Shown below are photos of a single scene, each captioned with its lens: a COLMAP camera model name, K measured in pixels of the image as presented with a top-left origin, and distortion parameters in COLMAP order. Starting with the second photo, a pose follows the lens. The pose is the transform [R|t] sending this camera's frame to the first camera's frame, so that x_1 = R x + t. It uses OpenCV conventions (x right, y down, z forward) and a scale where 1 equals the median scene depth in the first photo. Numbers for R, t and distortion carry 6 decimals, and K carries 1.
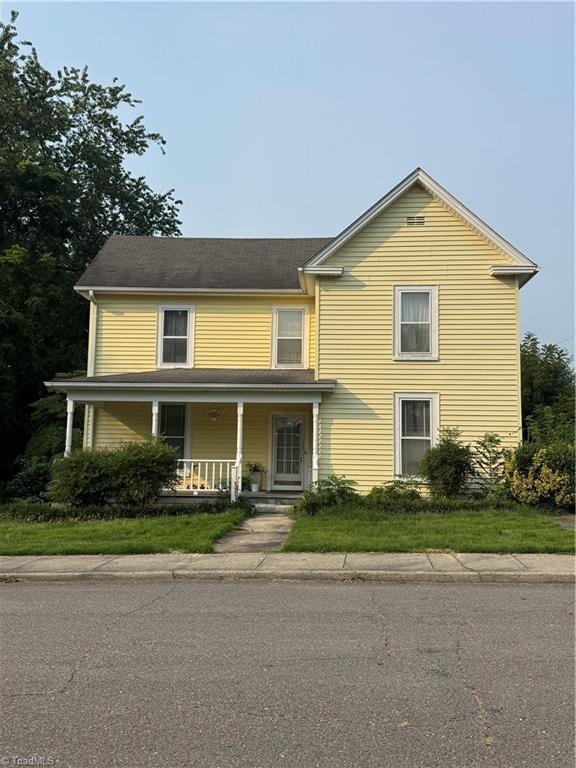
lens RADIAL K [[686.1, 0, 288.0], [0, 686.1, 384.0], [0, 0, 1]] dist [0.154585, 0.001689]
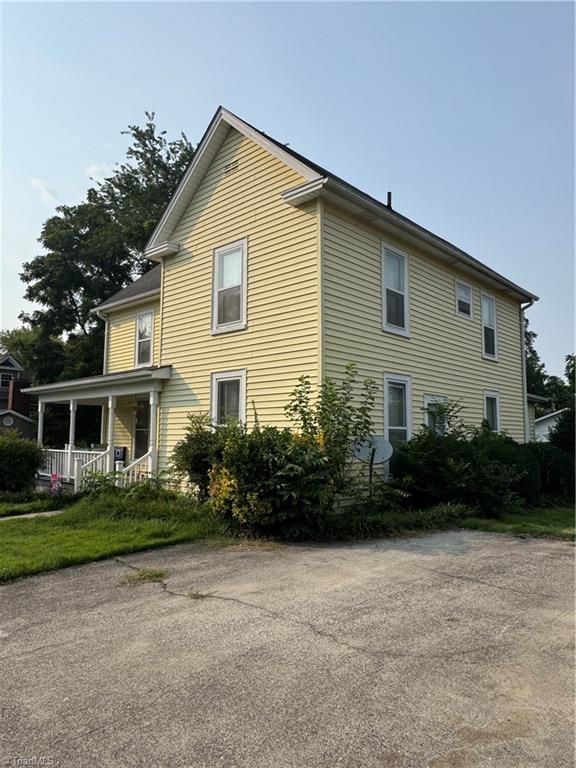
lens RADIAL K [[532.5, 0, 288.0], [0, 532.5, 384.0], [0, 0, 1]] dist [0.000227, -0.000333]
pose [[0.770703, -0.074801, -0.632789, 0.636393], [0.071558, 0.996964, -0.030696, 0.052121], [0.633164, -0.021623, 0.773716, 0.548103]]
